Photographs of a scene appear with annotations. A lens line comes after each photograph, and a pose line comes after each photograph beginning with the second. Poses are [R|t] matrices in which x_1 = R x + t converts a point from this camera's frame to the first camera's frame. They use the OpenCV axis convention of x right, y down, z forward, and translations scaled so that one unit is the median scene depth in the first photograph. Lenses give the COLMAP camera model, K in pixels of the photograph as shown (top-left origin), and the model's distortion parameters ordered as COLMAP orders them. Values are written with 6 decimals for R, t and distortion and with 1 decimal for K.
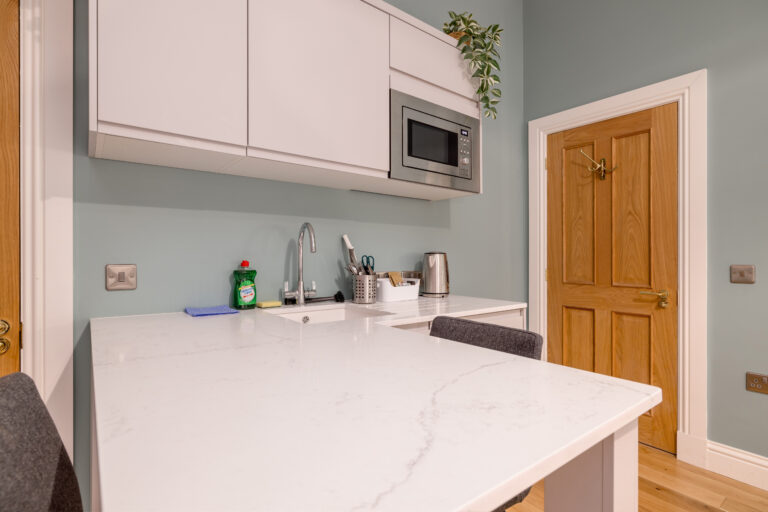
lens RADIAL K [[389.2, 0, 379.6], [0, 389.2, 262.4], [0, 0, 1]] dist [-0.010321, 0.001861]
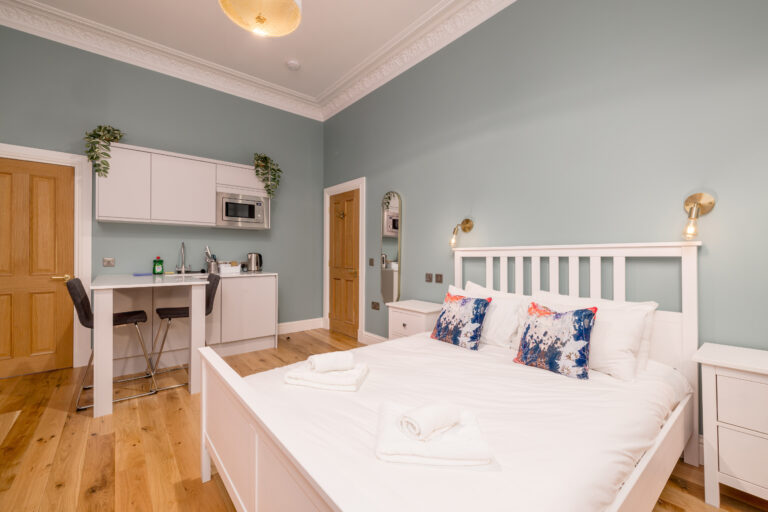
lens RADIAL K [[311.8, 0, 362.9], [0, 311.8, 256.3], [0, 0, 1]] dist [0.000390, 0.000819]
pose [[0.999191, -0.001654, 0.040188, 0.888786], [0.001988, 0.999964, -0.008268, 0.013030], [-0.040173, 0.008342, 0.999158, -1.103690]]
